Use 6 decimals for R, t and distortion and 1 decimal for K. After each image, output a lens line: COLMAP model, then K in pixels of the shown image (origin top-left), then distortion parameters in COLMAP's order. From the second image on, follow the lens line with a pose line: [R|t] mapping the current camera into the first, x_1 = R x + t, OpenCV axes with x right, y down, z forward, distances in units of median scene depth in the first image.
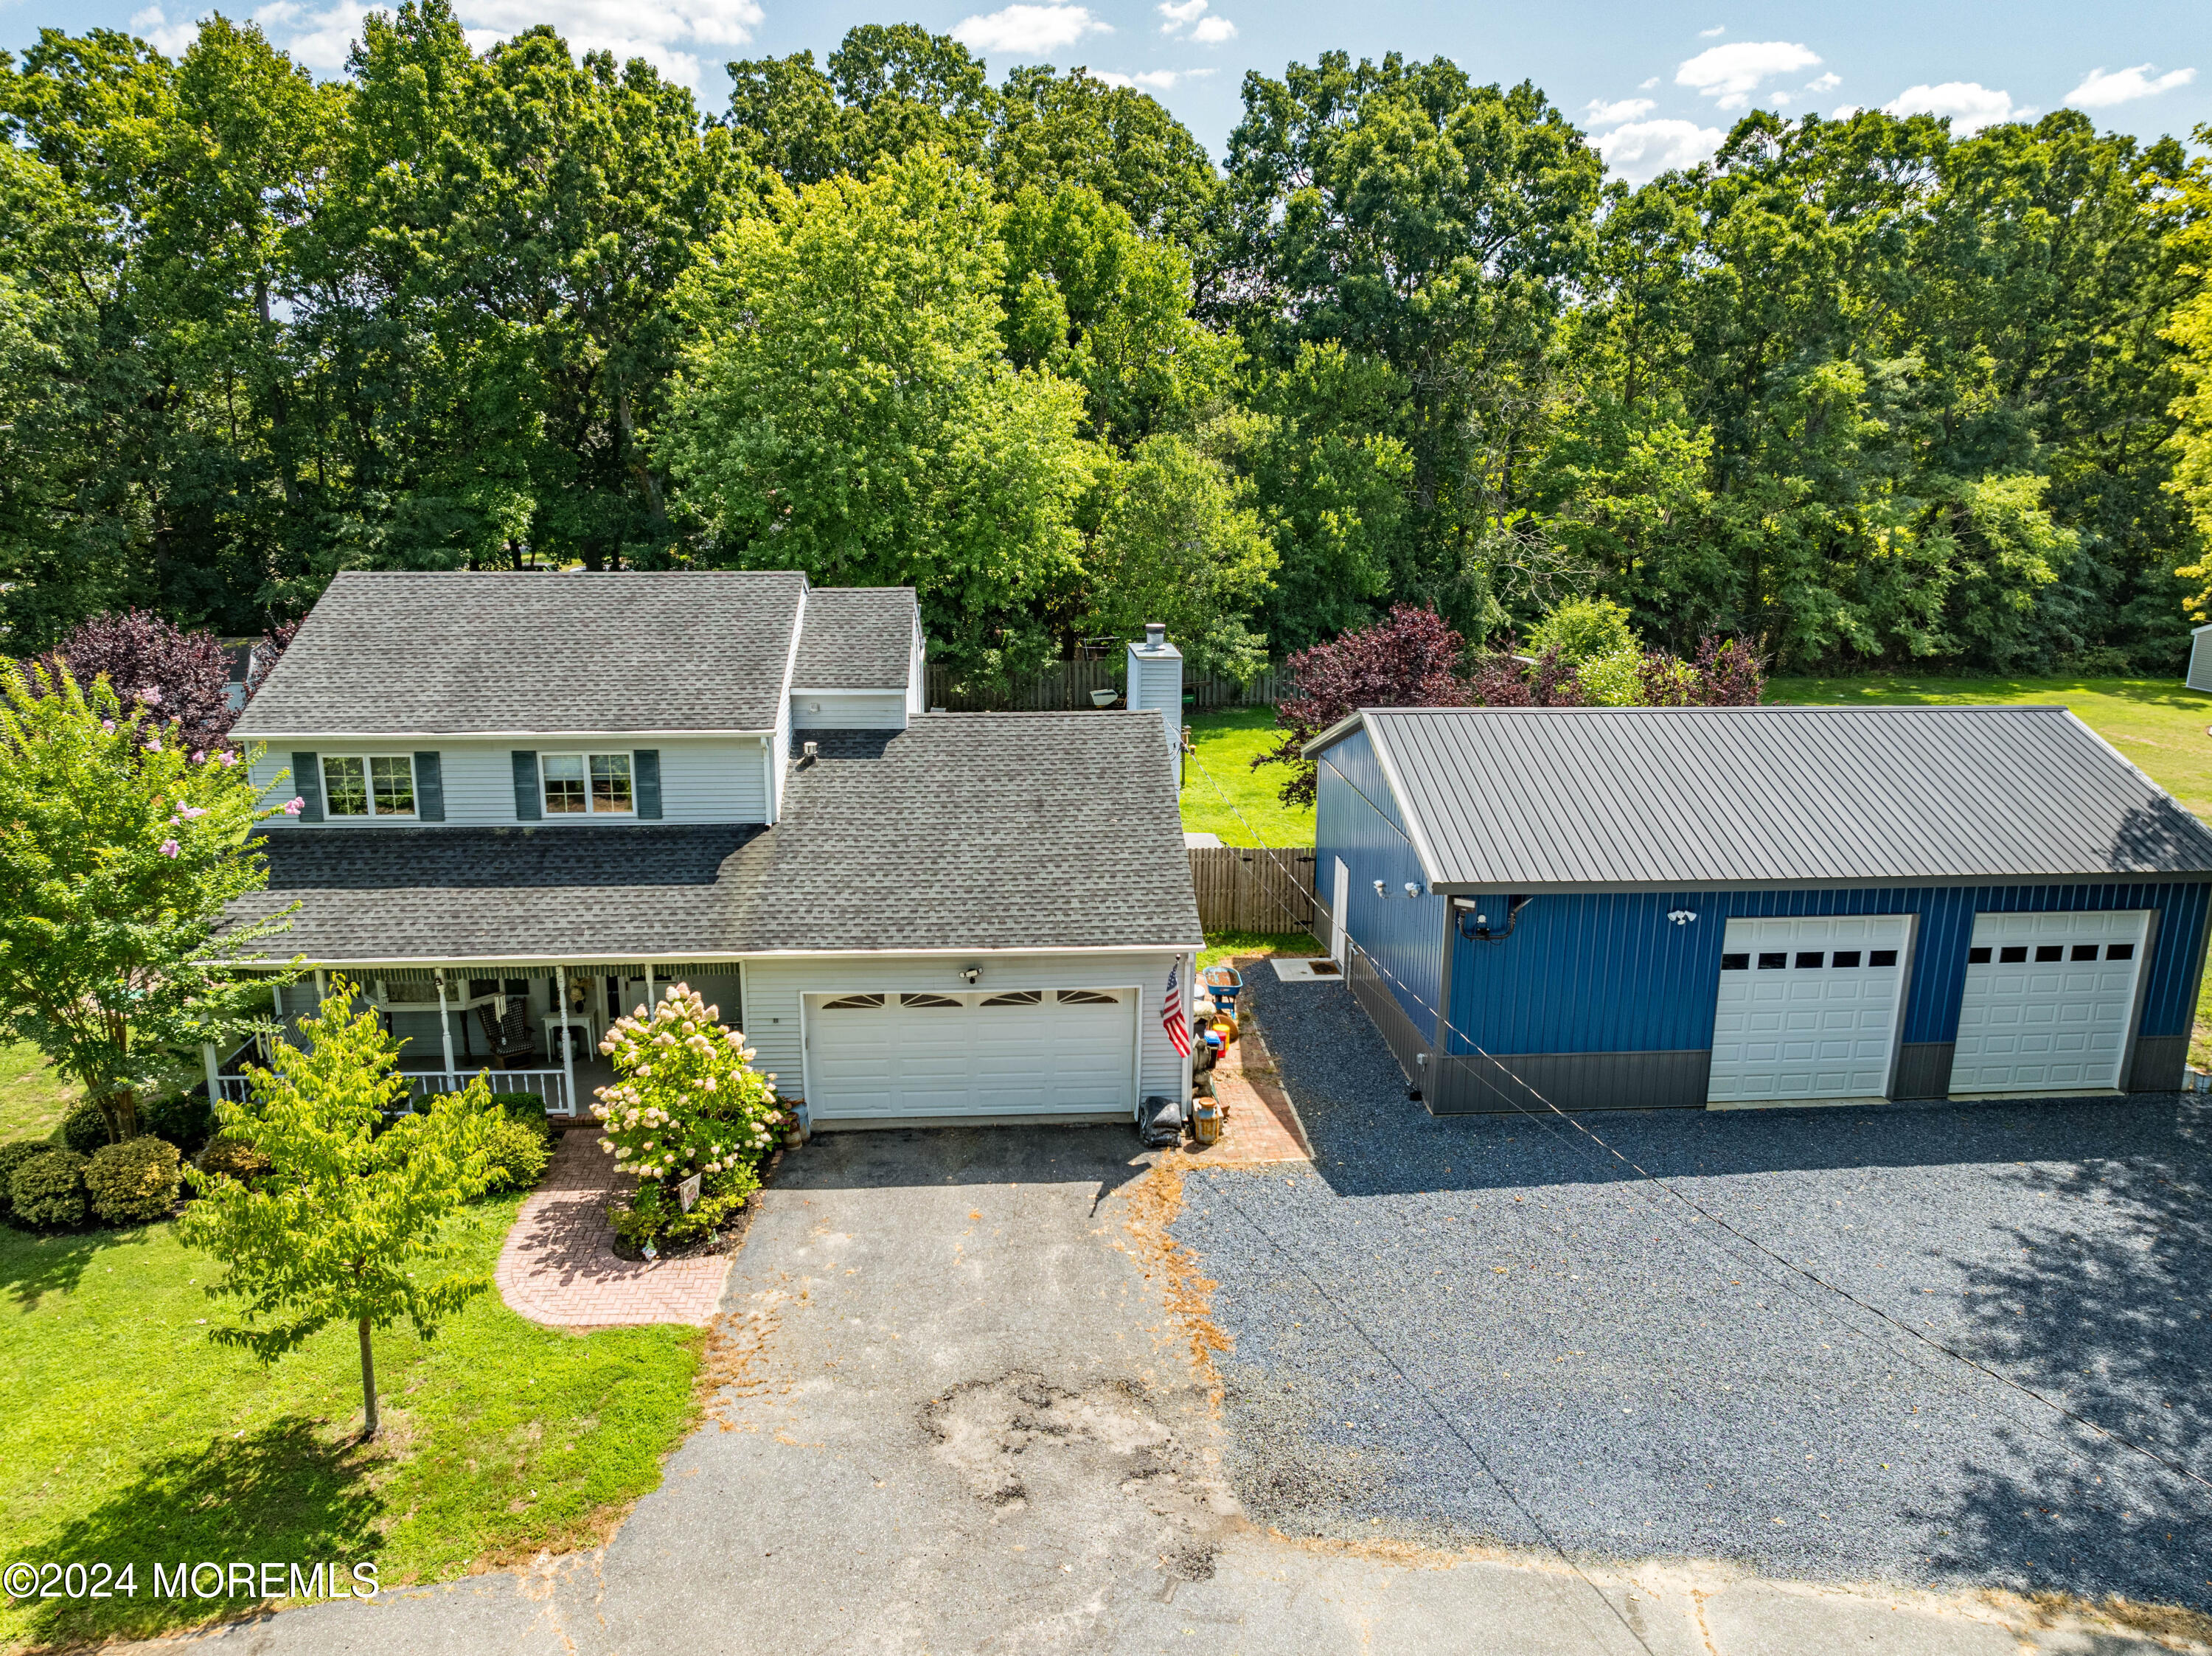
lens RADIAL K [[1559.8, 0, 1104.7], [0, 1559.8, 838.6], [0, 0, 1]] dist [-0.053854, 0.018424]
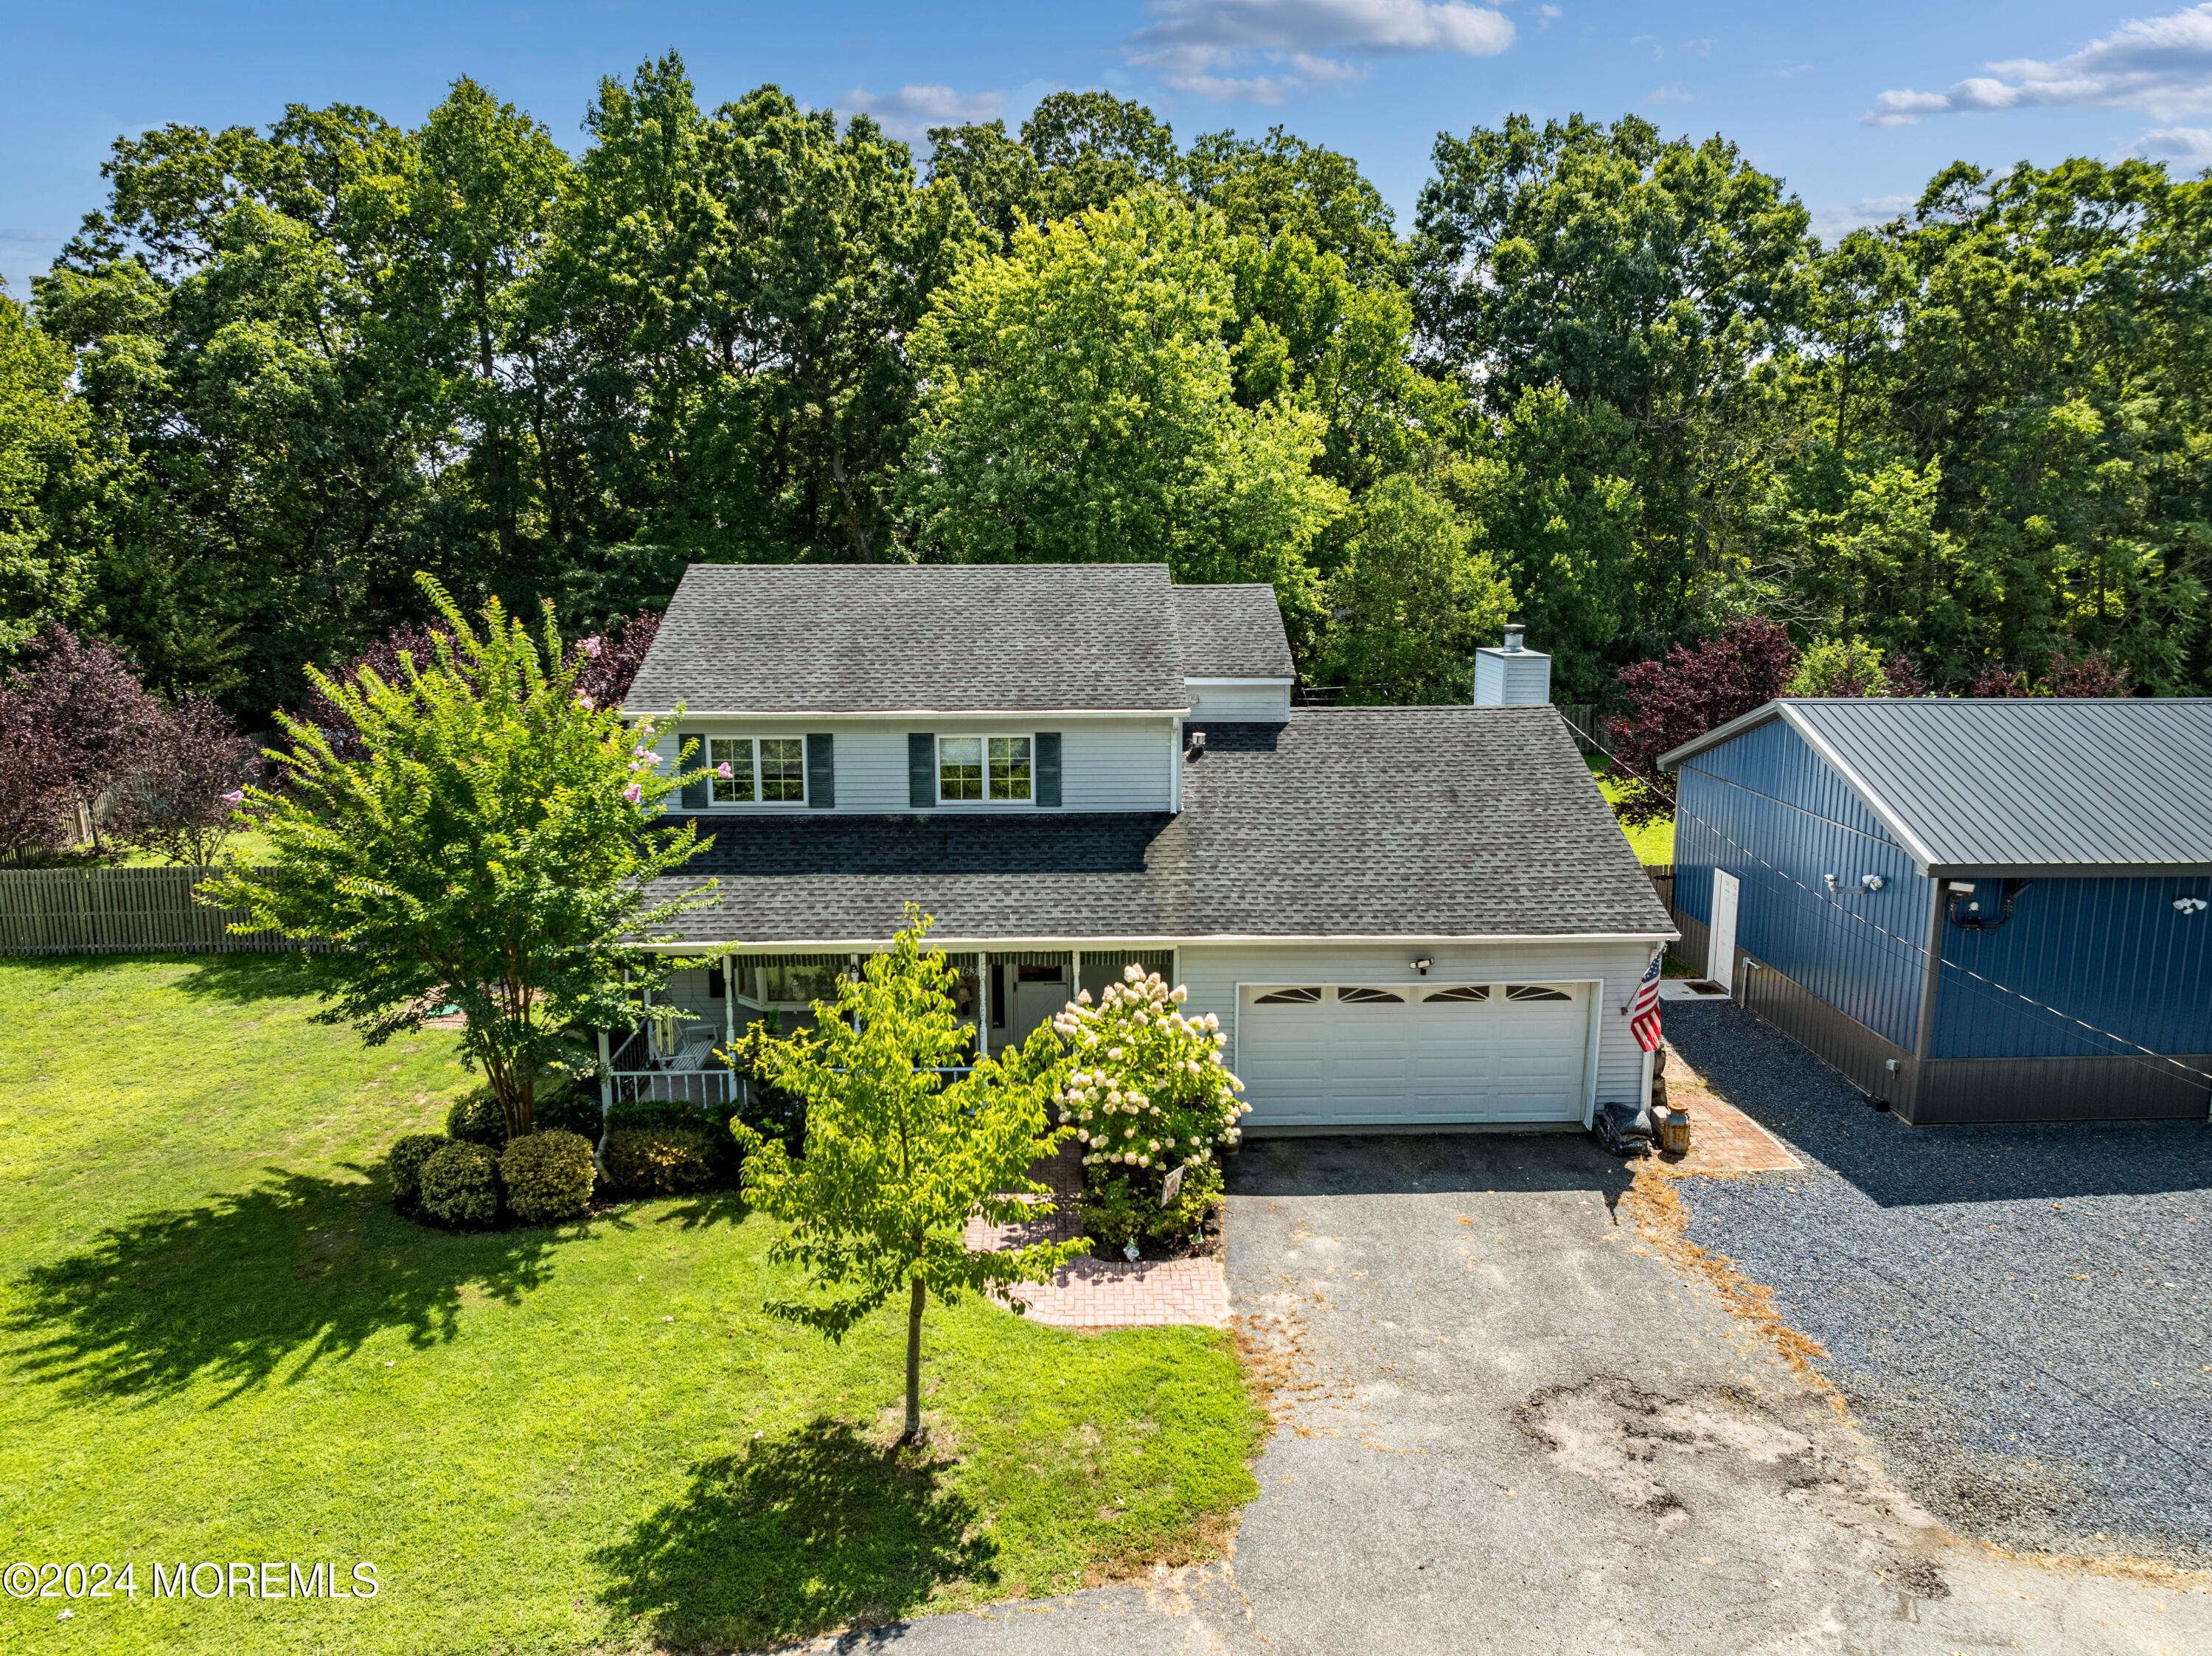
lens RADIAL K [[1574.2, 0, 1106.0], [0, 1574.2, 828.0], [0, 0, 1]] dist [-0.041028, -0.001035]
pose [[0.998413, -0.001954, -0.056281, -0.206198], [-0.001909, 0.997648, -0.068512, 0.066032], [0.056283, 0.068511, 0.996062, 0.053358]]
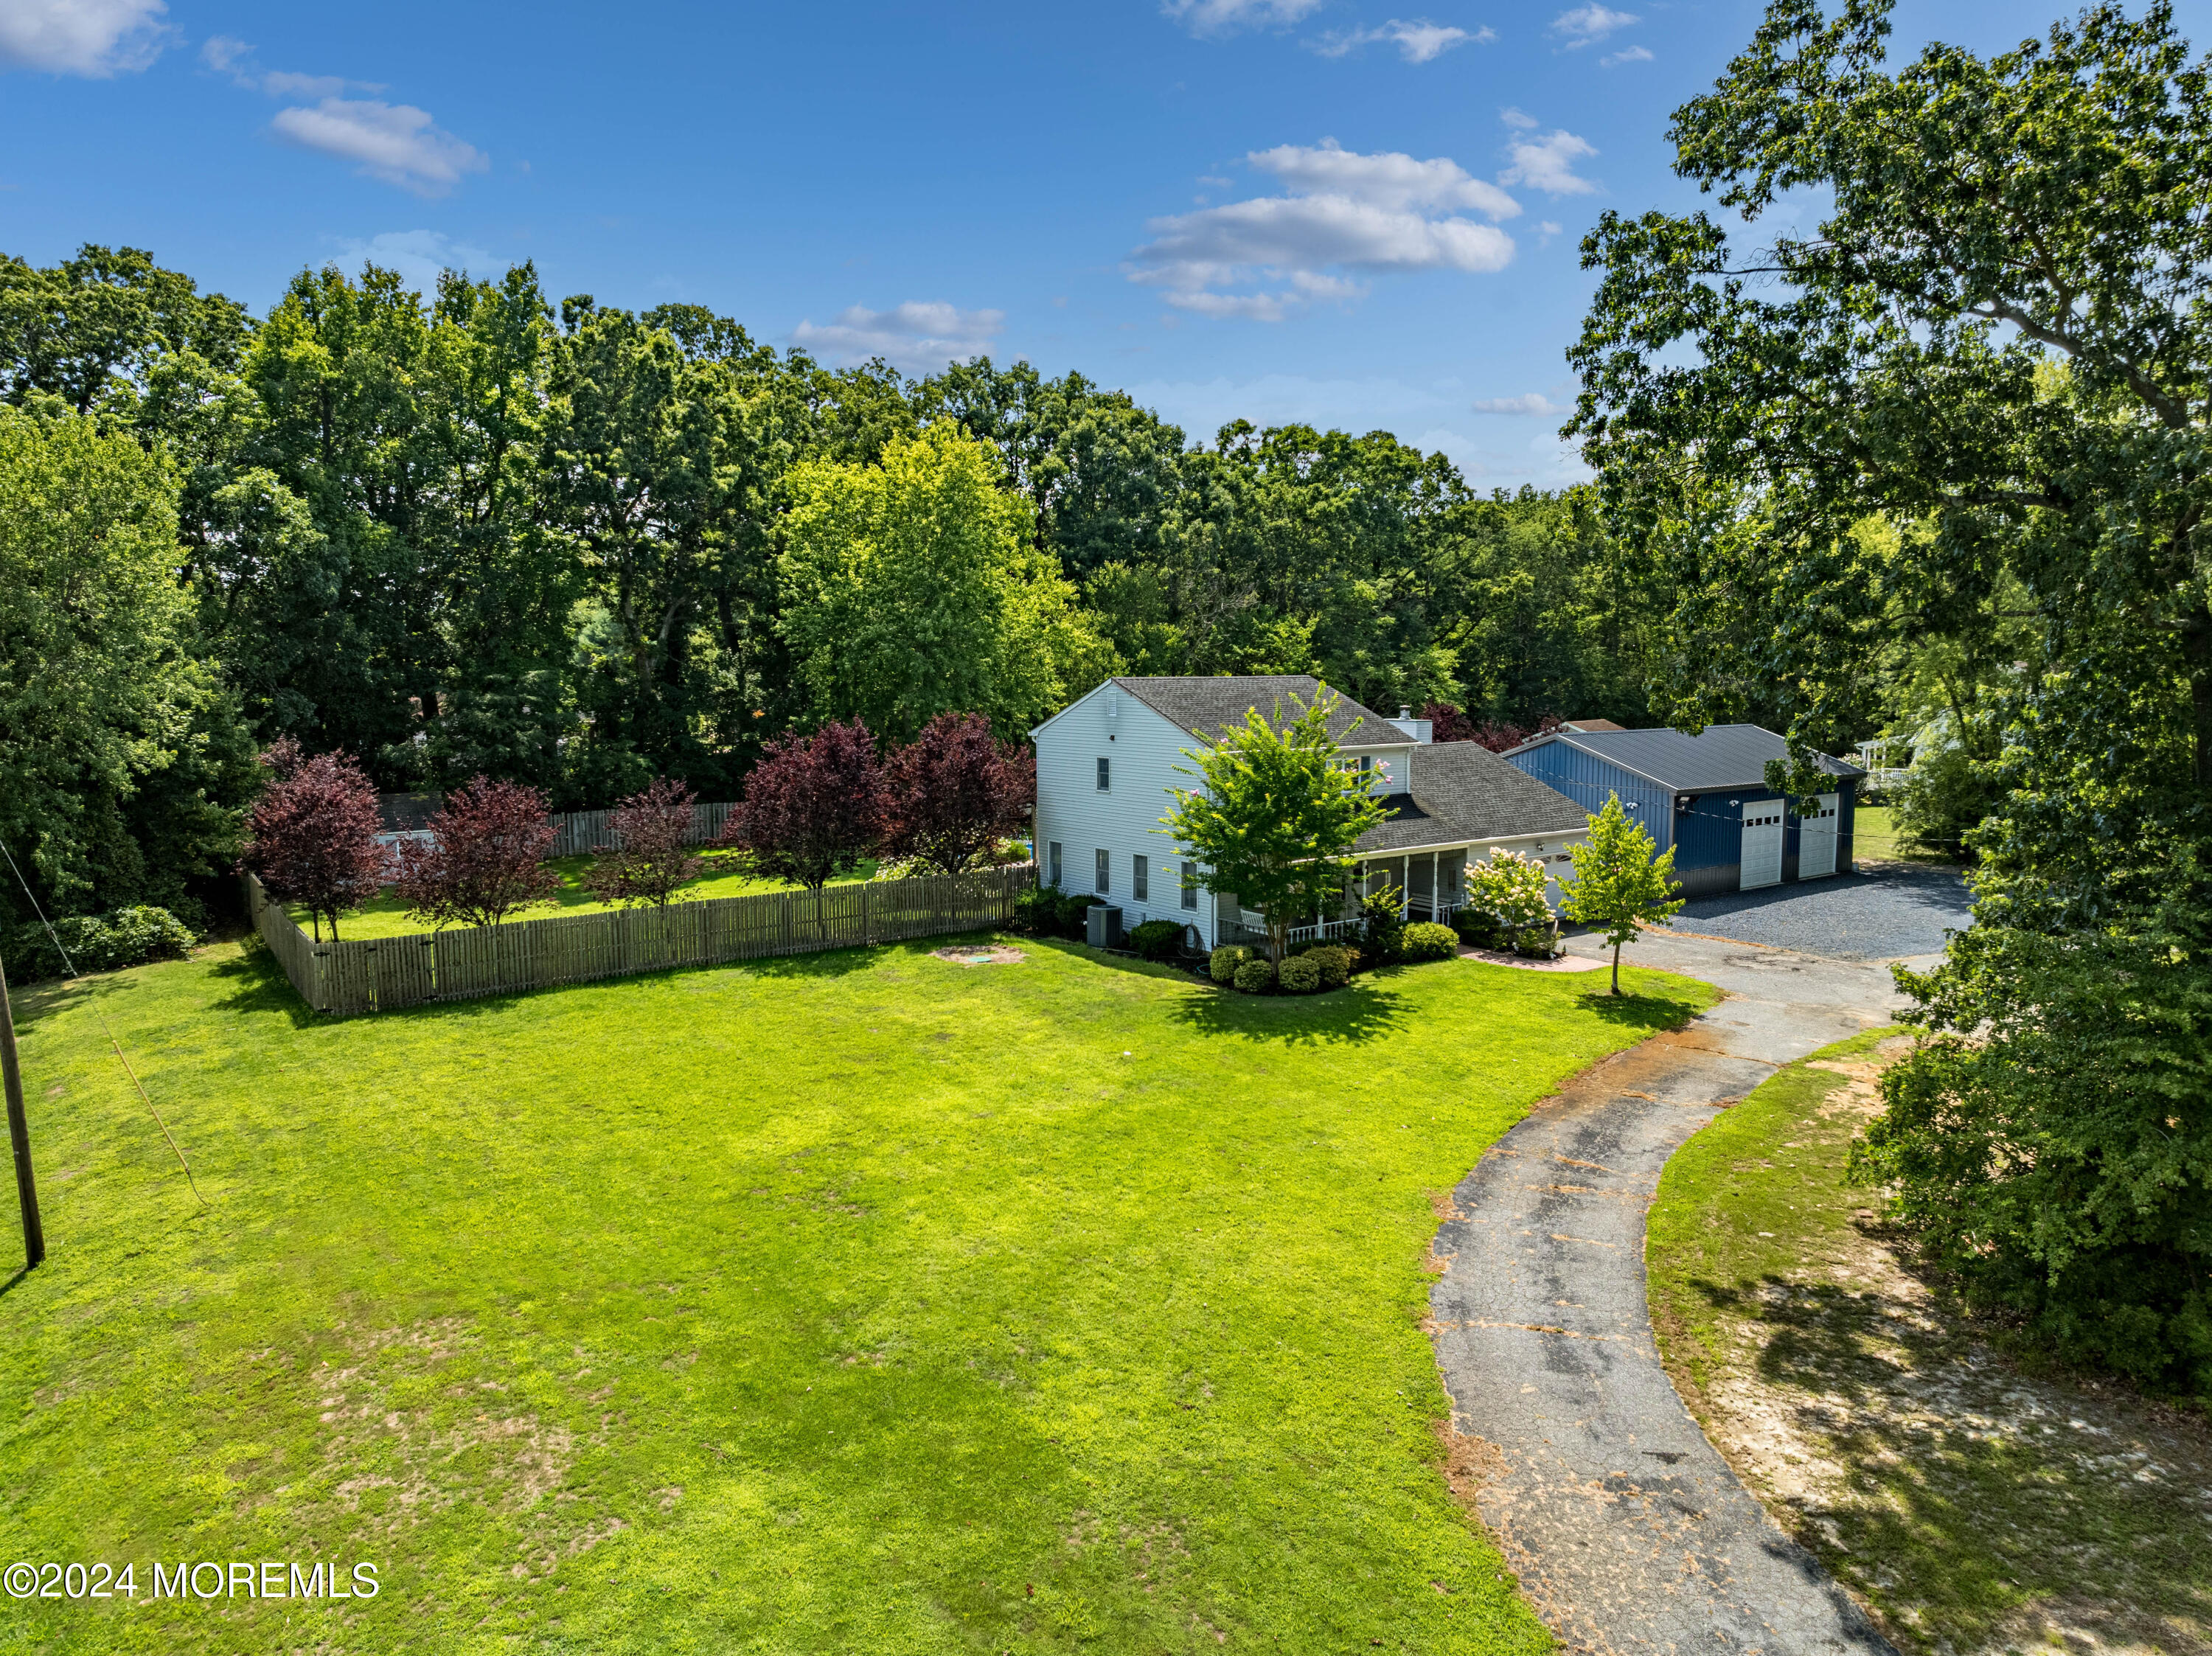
lens RADIAL K [[1559.8, 0, 1104.7], [0, 1559.8, 838.6], [0, 0, 1]] dist [-0.053854, 0.018424]
pose [[0.837906, -0.073469, 0.540847, -1.634217], [0.148018, 0.984353, -0.095602, 0.180588], [-0.525360, 0.160160, 0.835671, -0.426224]]
